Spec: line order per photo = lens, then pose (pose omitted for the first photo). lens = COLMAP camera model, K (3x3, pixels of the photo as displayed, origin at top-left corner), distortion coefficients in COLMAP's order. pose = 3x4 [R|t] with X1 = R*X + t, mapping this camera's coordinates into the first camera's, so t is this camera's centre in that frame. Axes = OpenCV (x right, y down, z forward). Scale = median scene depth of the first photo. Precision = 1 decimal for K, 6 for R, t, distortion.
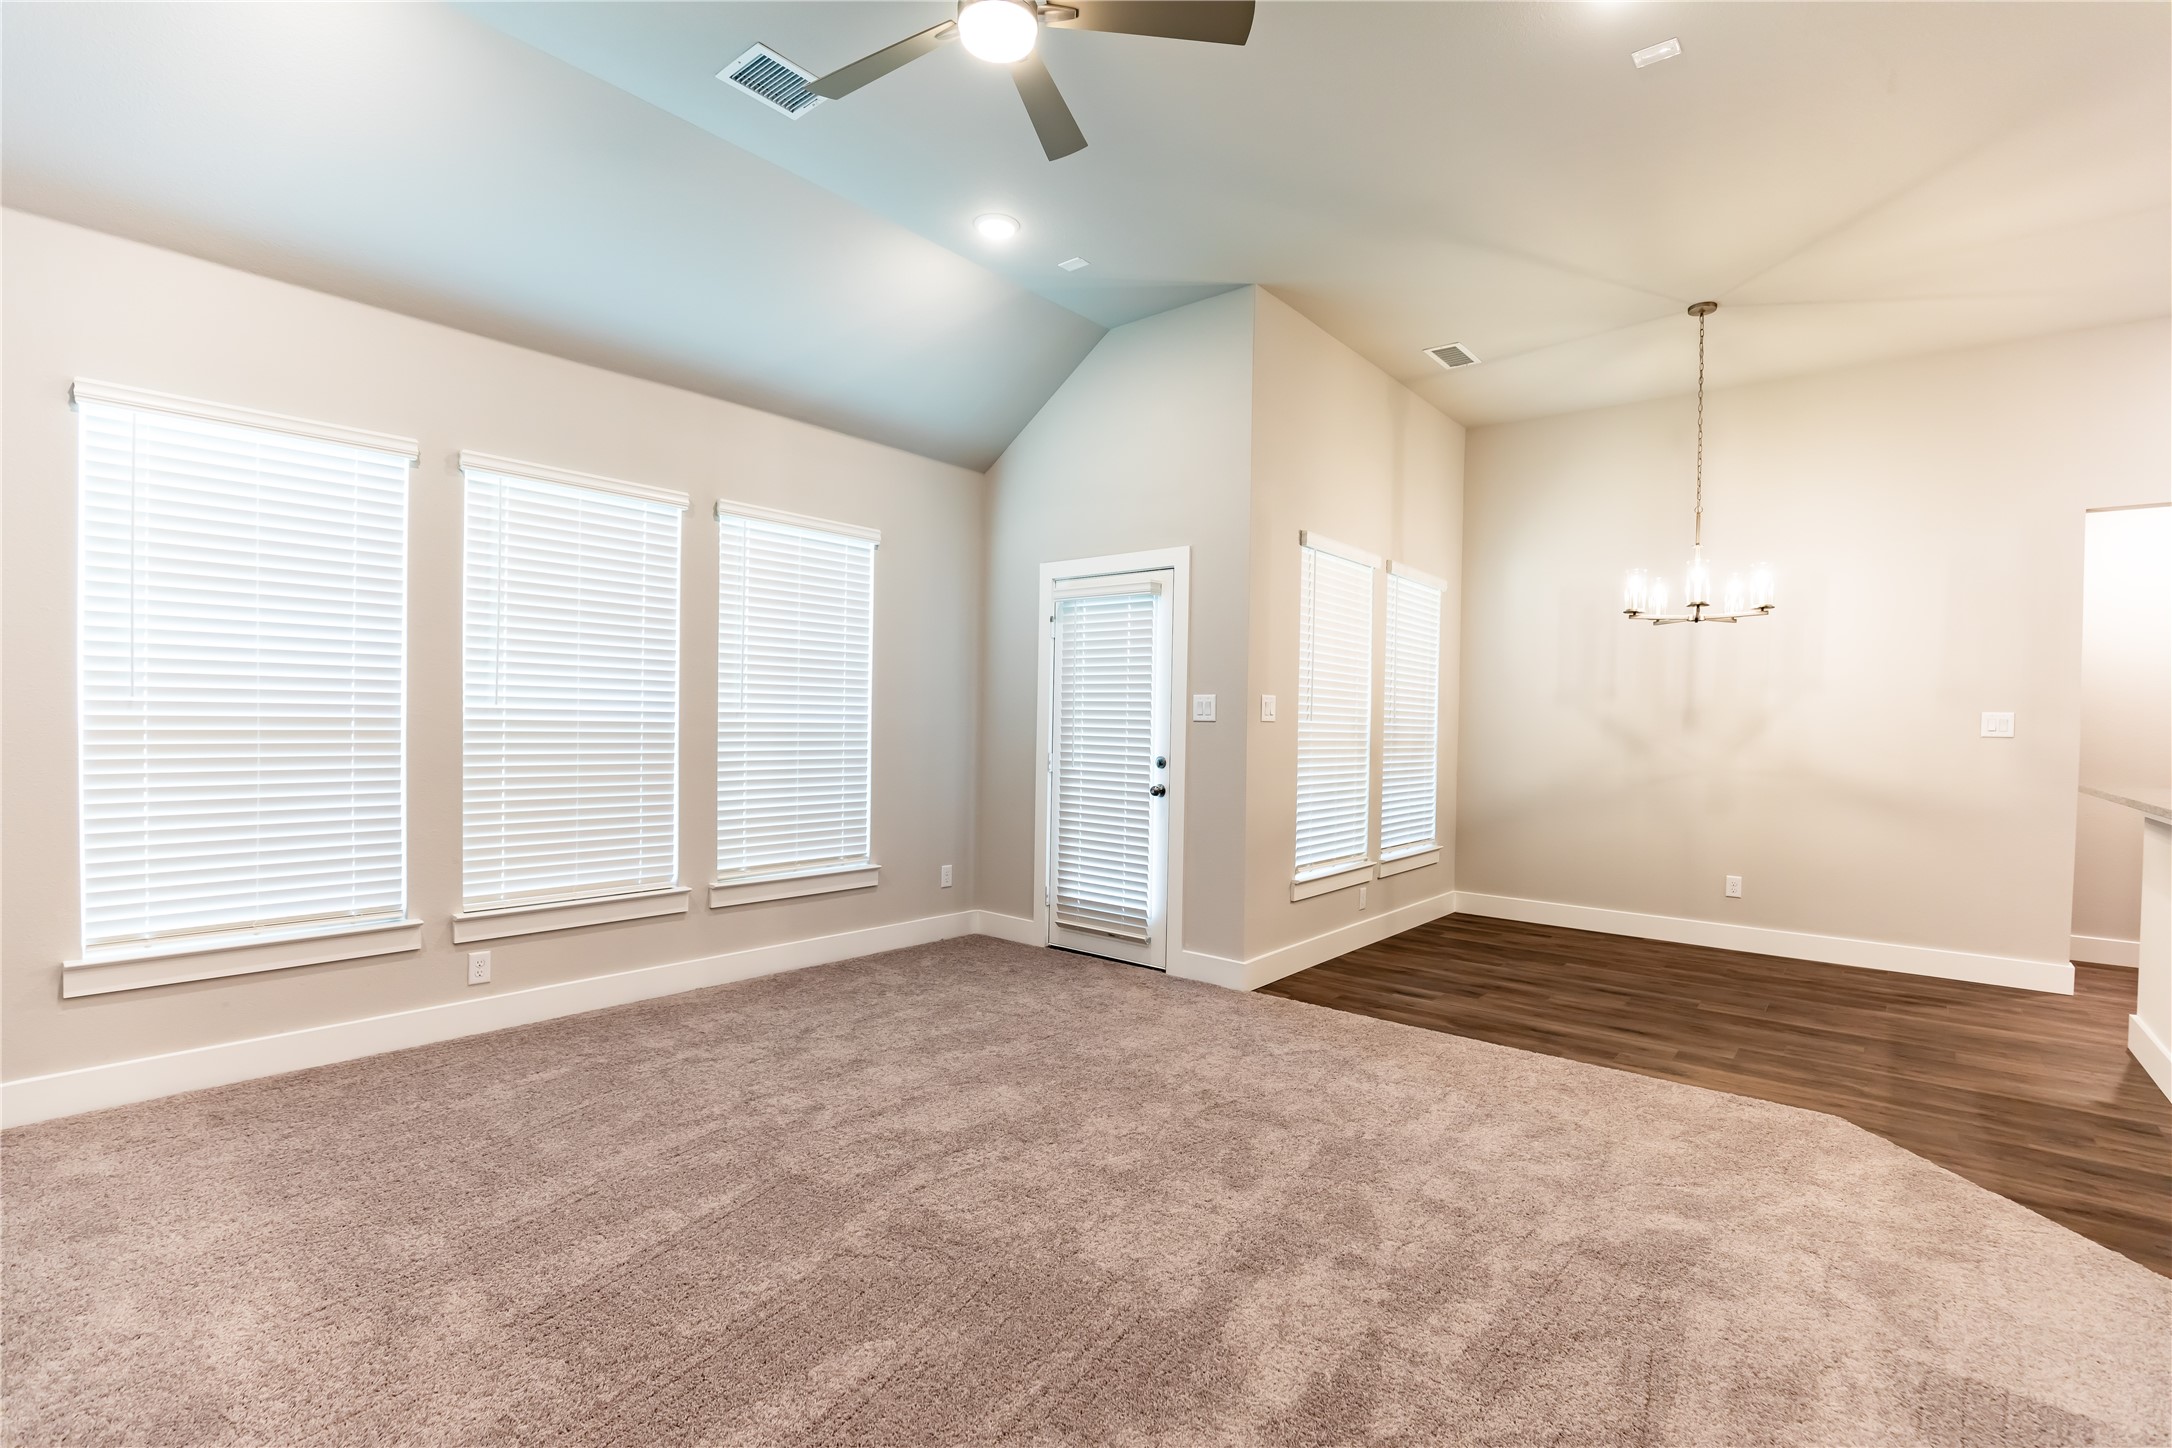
lens RADIAL K [[1020.2, 0, 1097.7], [0, 1020.2, 735.8], [0, 0, 1]] dist [-0.004361, -0.000229]
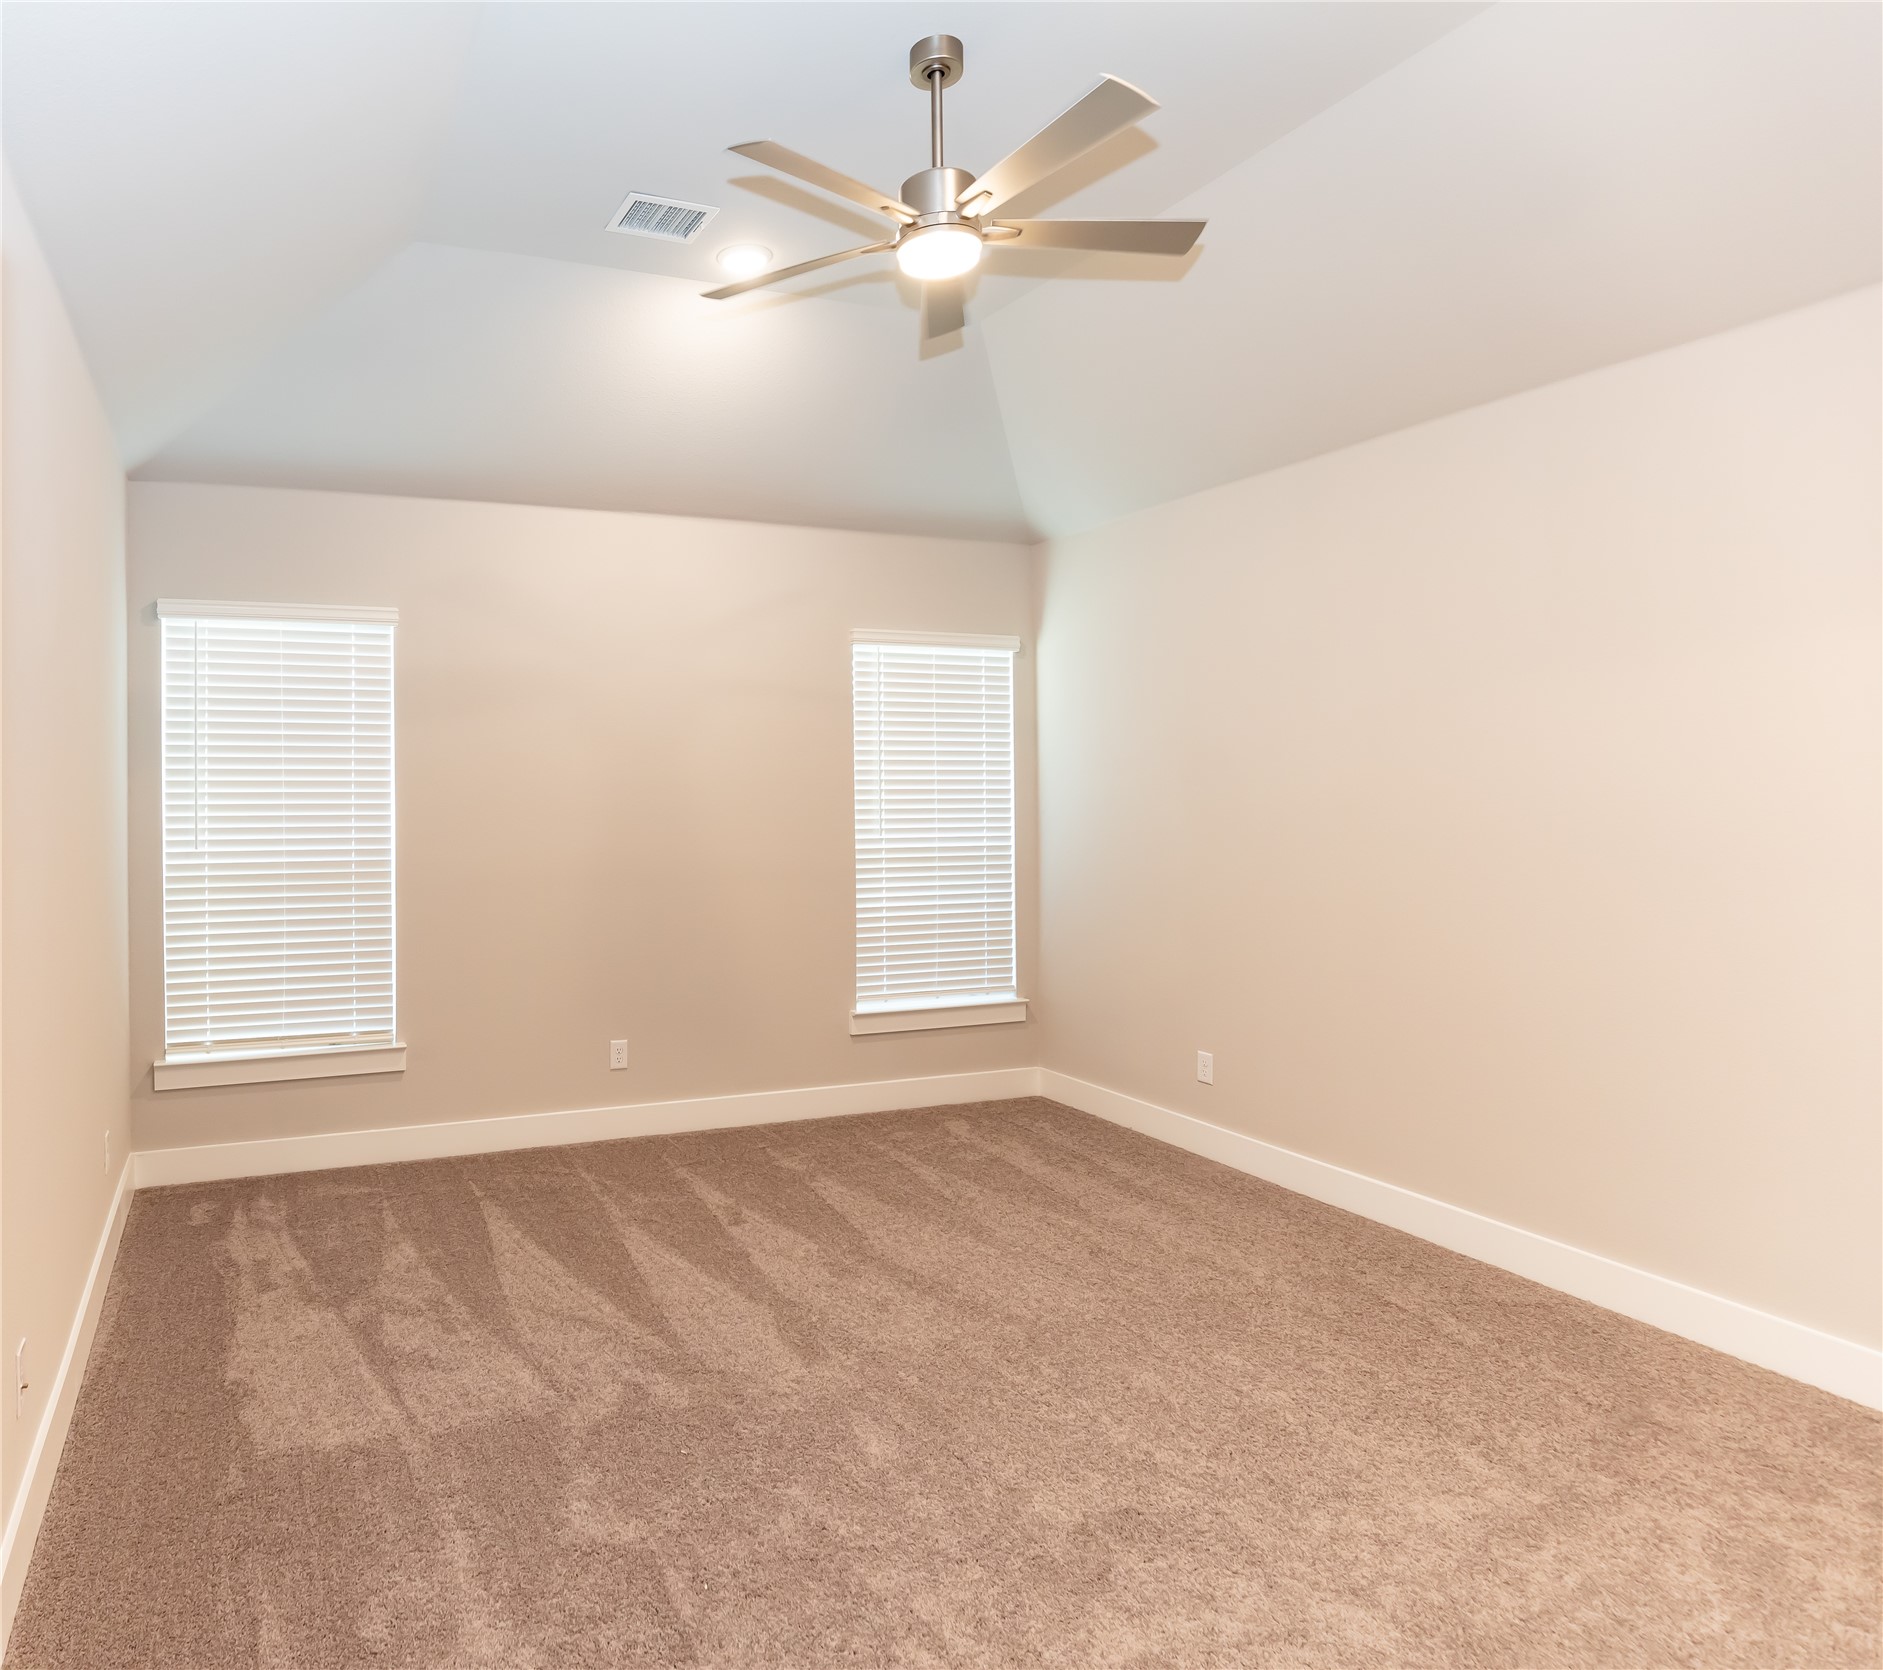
lens RADIAL K [[953.4, 0, 941.5], [0, 953.4, 835.0], [0, 0, 1]] dist [-0.000499, -0.000625]
pose [[0.832503, -0.036569, -0.552812, 0.443233], [0.026694, 0.999308, -0.025906, -0.000722], [0.553377, 0.006810, 0.832903, 0.533351]]
